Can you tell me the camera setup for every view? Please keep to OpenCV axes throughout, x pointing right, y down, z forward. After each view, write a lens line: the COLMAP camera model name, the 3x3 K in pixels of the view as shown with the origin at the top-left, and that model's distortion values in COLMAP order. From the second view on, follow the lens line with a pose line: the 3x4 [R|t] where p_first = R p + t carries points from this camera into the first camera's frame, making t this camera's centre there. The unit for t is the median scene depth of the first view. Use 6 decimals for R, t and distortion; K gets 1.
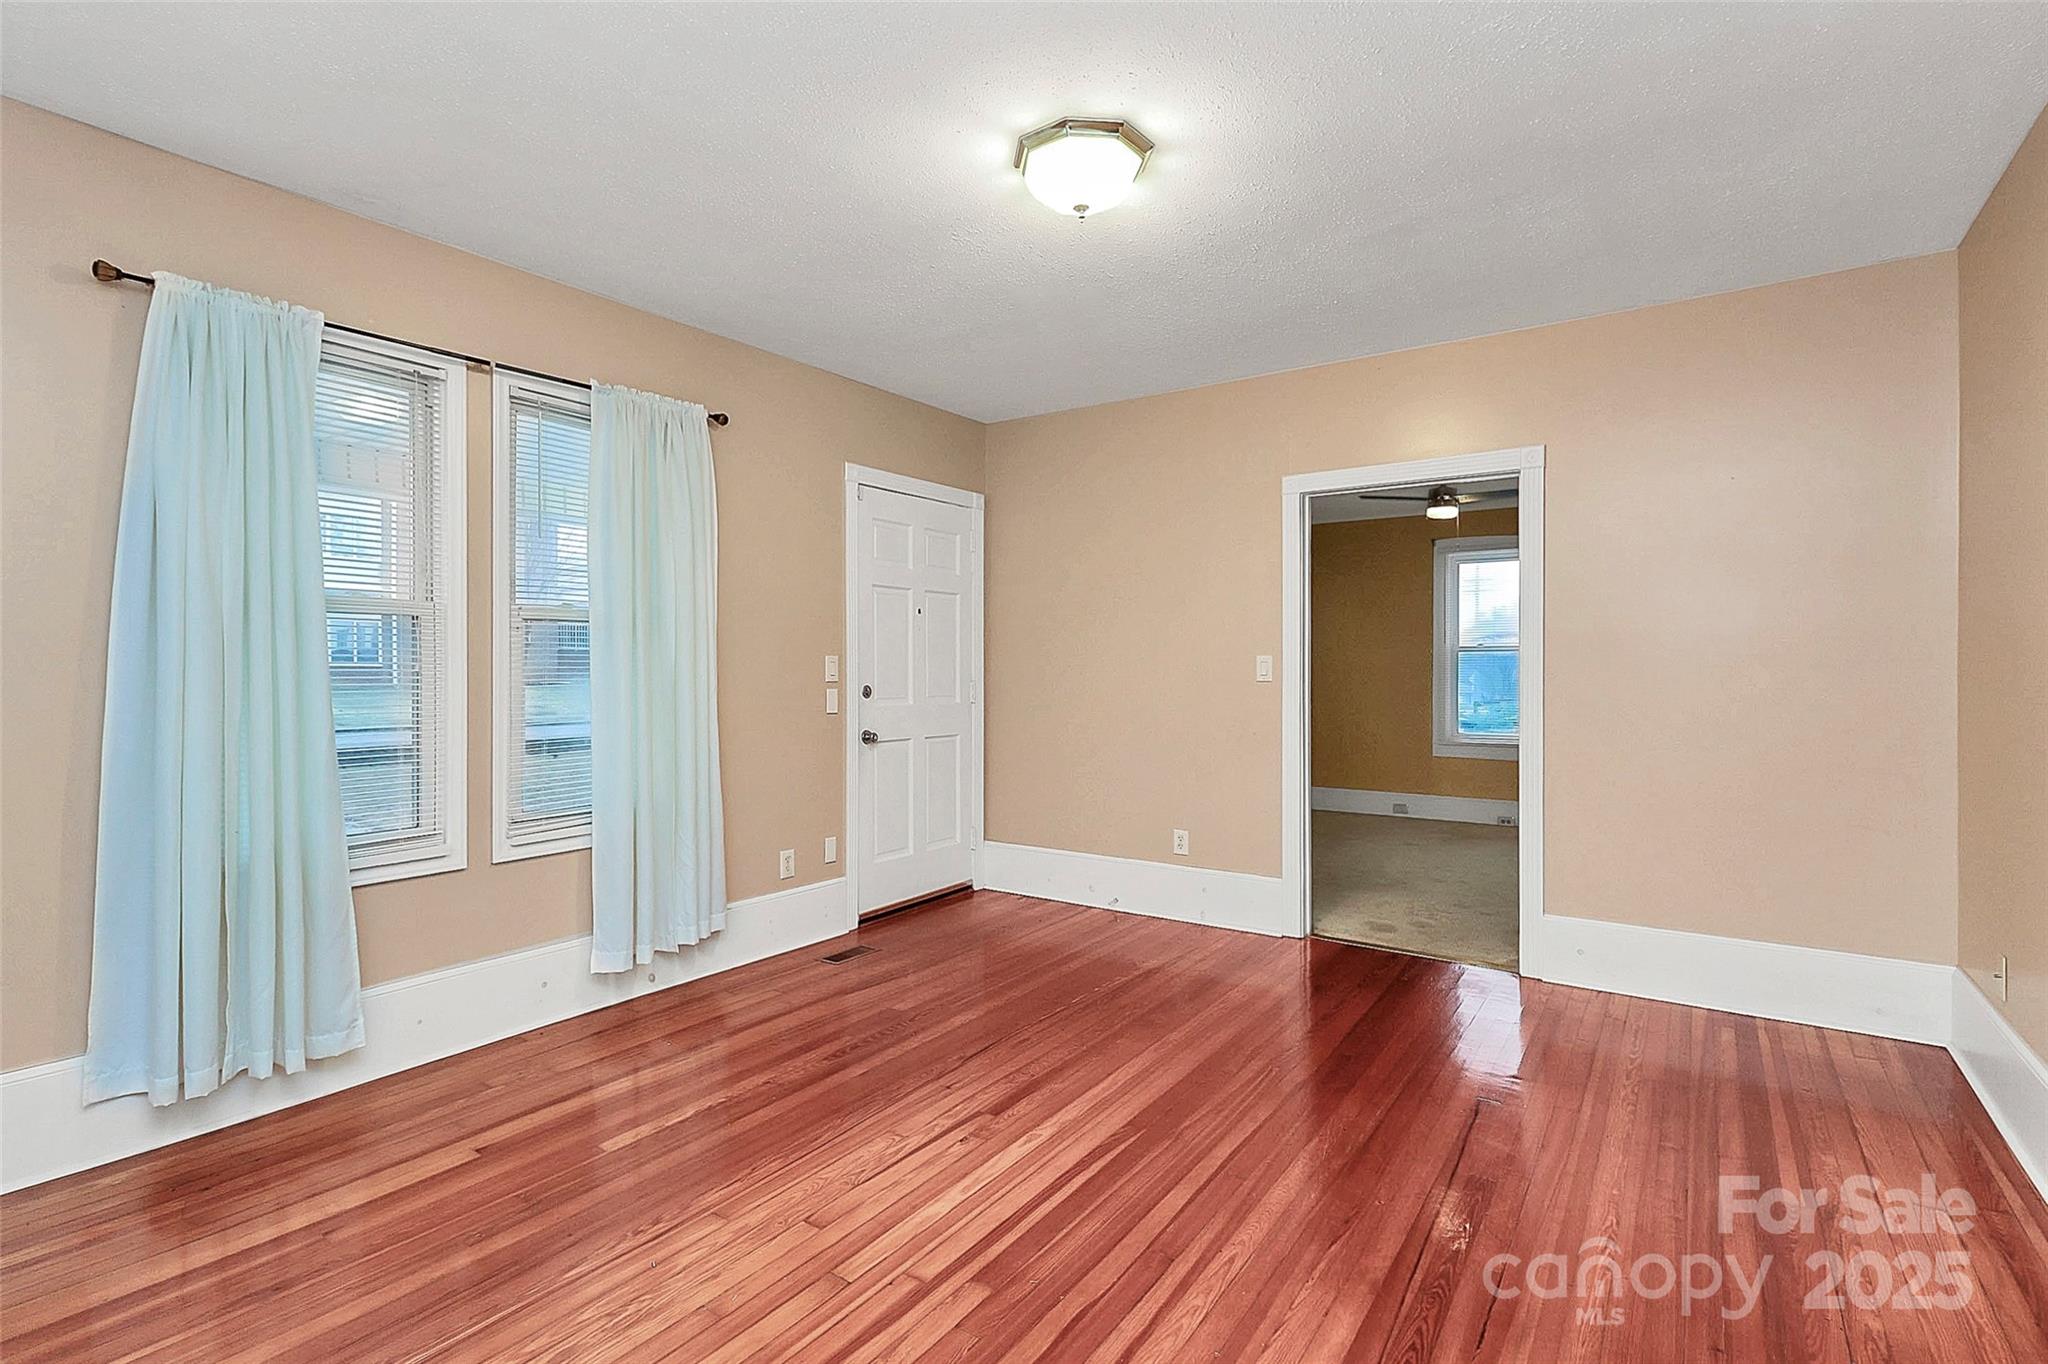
lens RADIAL K [[980.5, 0, 1024.0], [0, 980.5, 682.0], [0, 0, 1]] dist [0.023838, -0.000125]
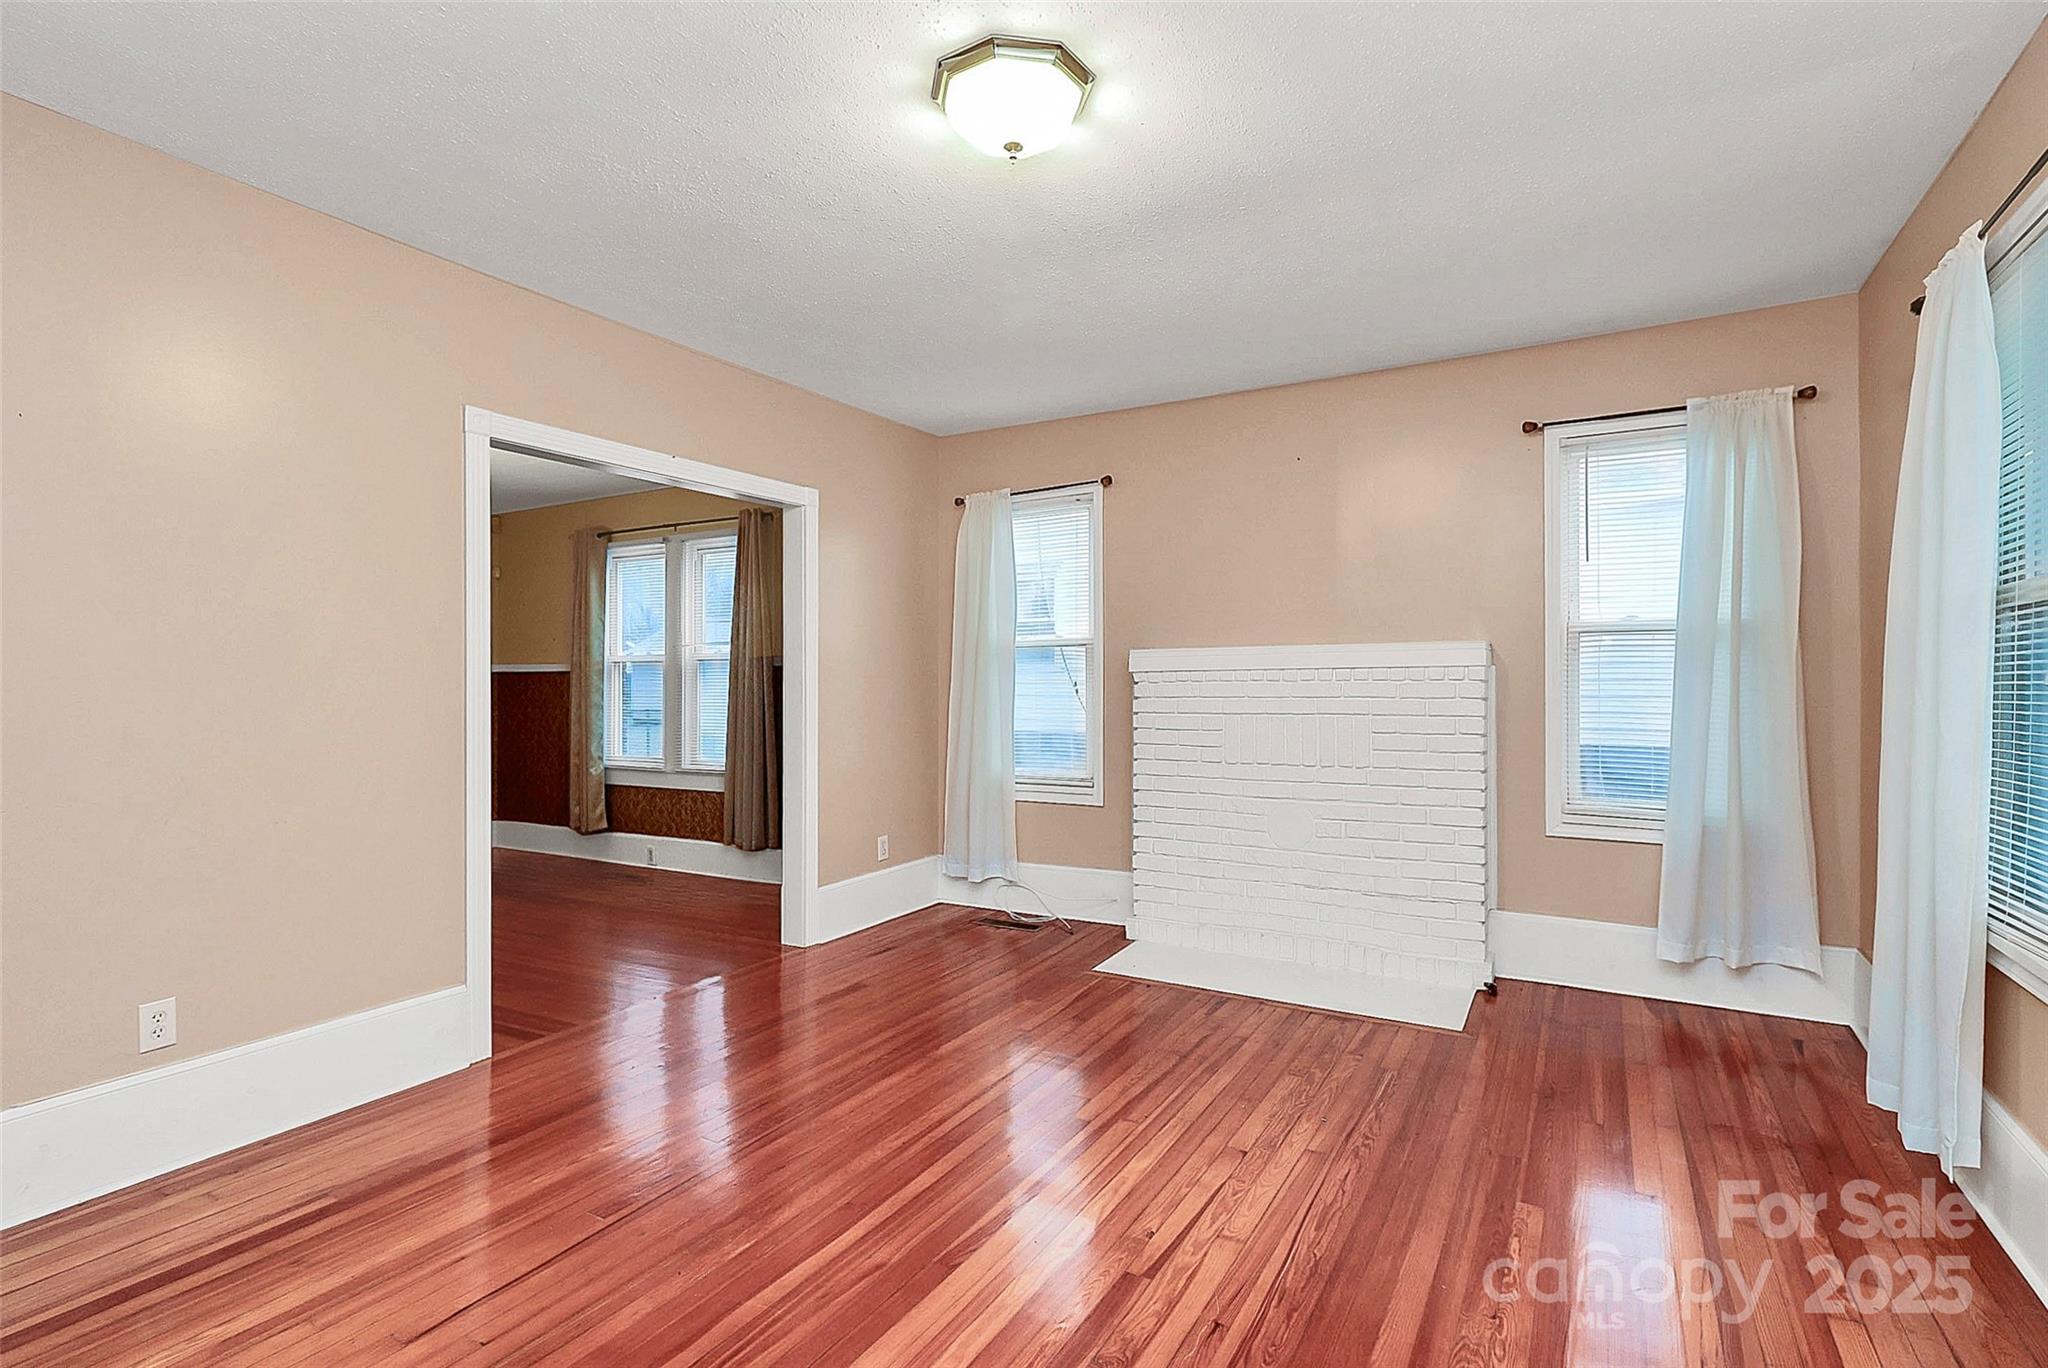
lens RADIAL K [[1000.5, 0, 1024.0], [0, 1000.5, 684.0], [0, 0, 1]] dist [0.000179, -0.000332]
pose [[-0.997392, 0.008176, -0.071713, 0.084137], [0.006446, 0.999684, 0.024316, -0.022001], [0.071889, 0.023791, -0.997129, 1.509779]]
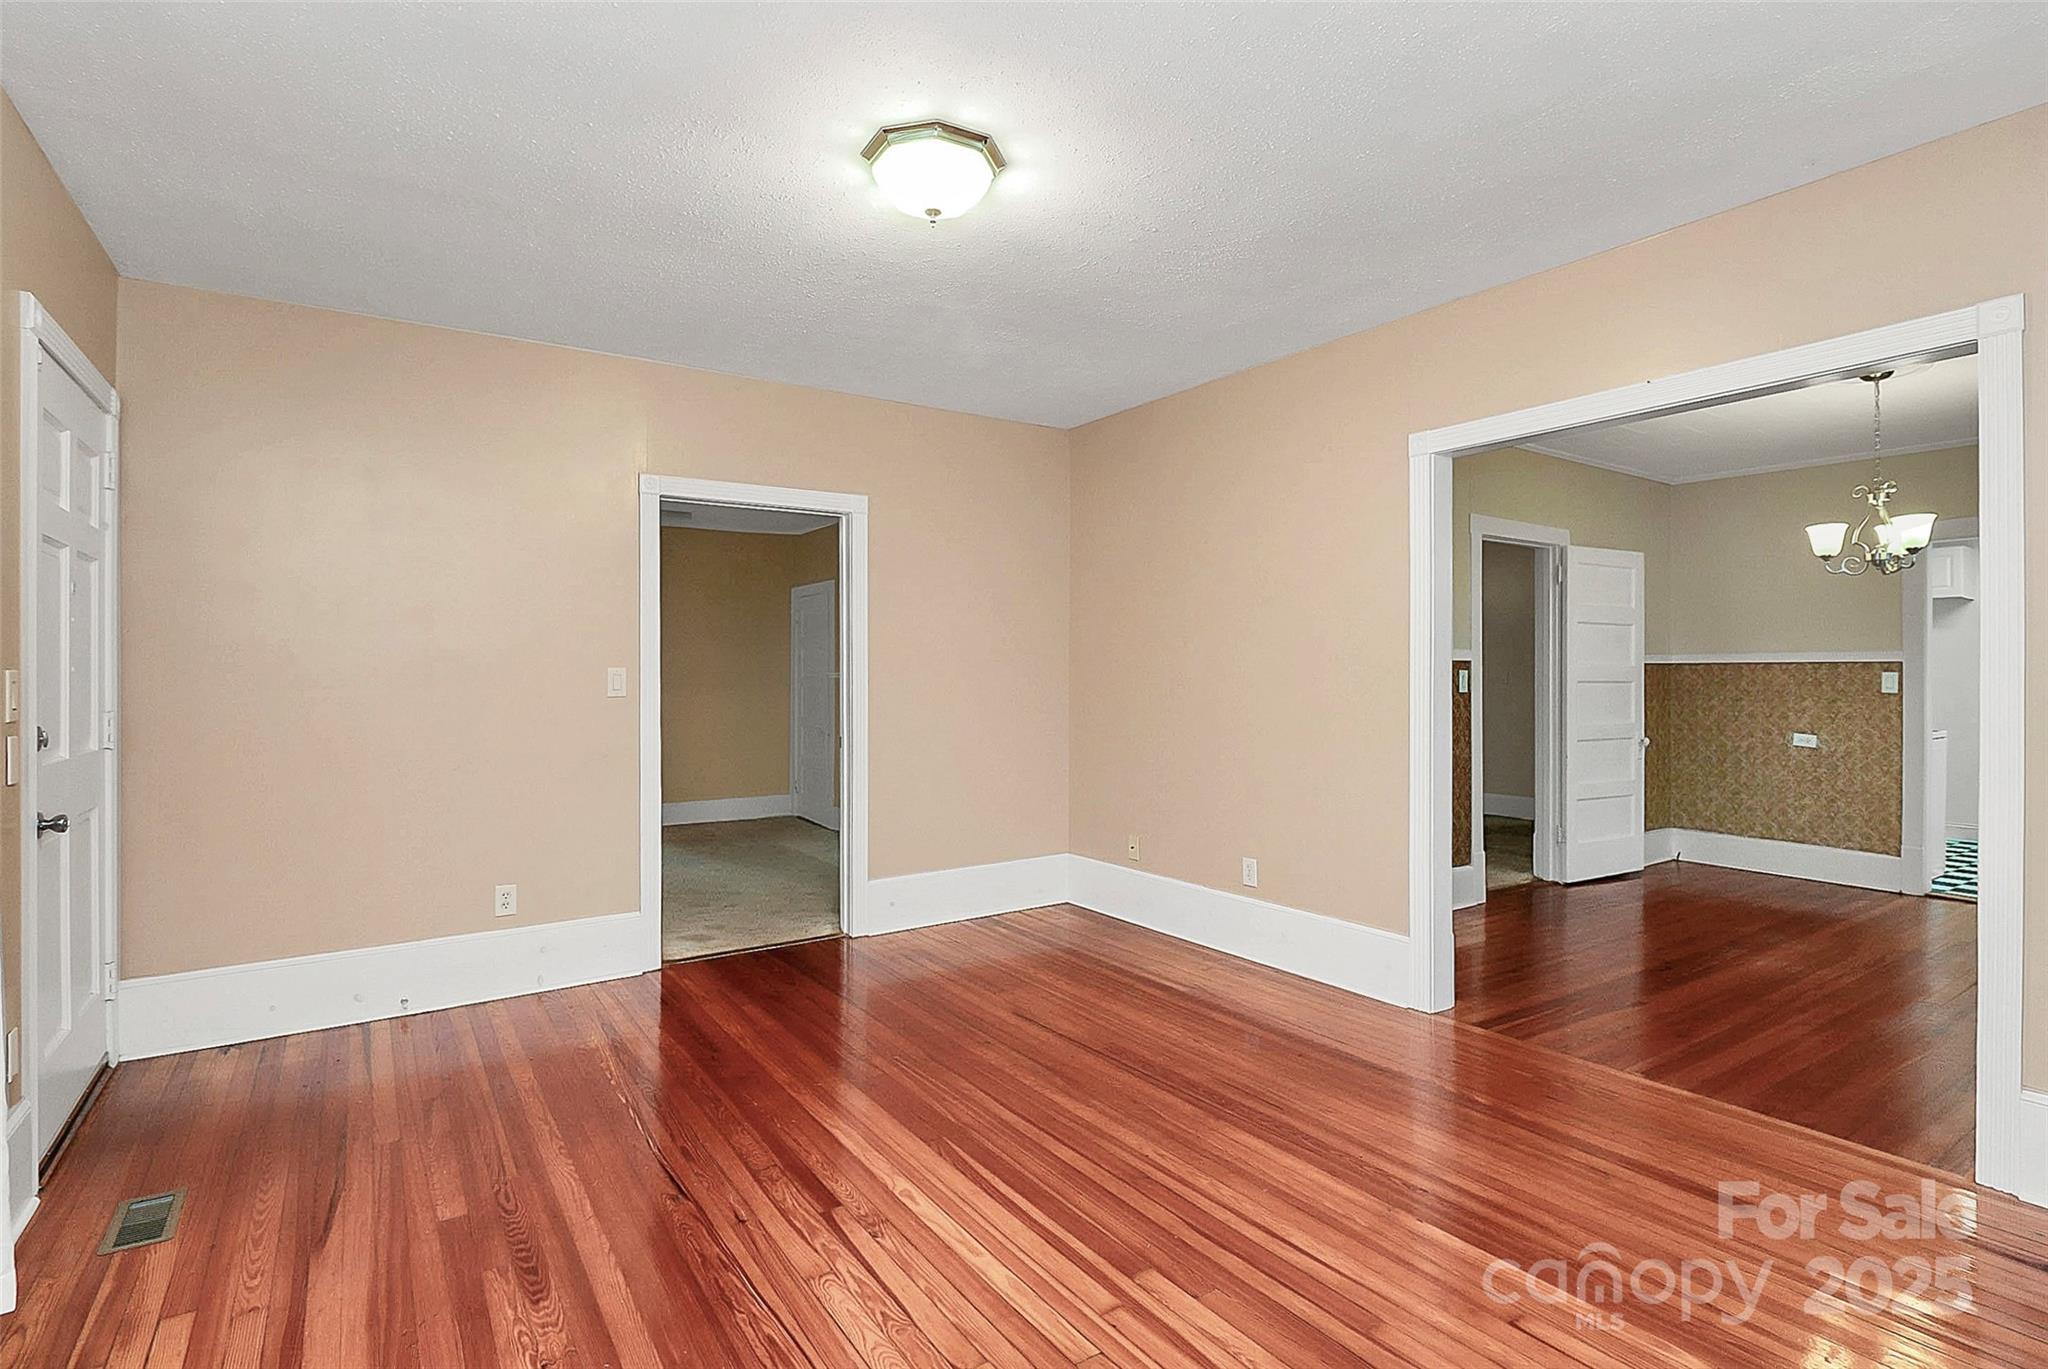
lens RADIAL K [[1000.5, 0, 1024.0], [0, 1000.5, 684.5], [0, 0, 1]] dist [0.000179, -0.000332]
pose [[0.369522, -0.017588, 0.929055, -0.671033], [0.025610, 0.999634, 0.008737, -0.014966], [-0.928869, 0.020565, 0.369837, 0.451222]]
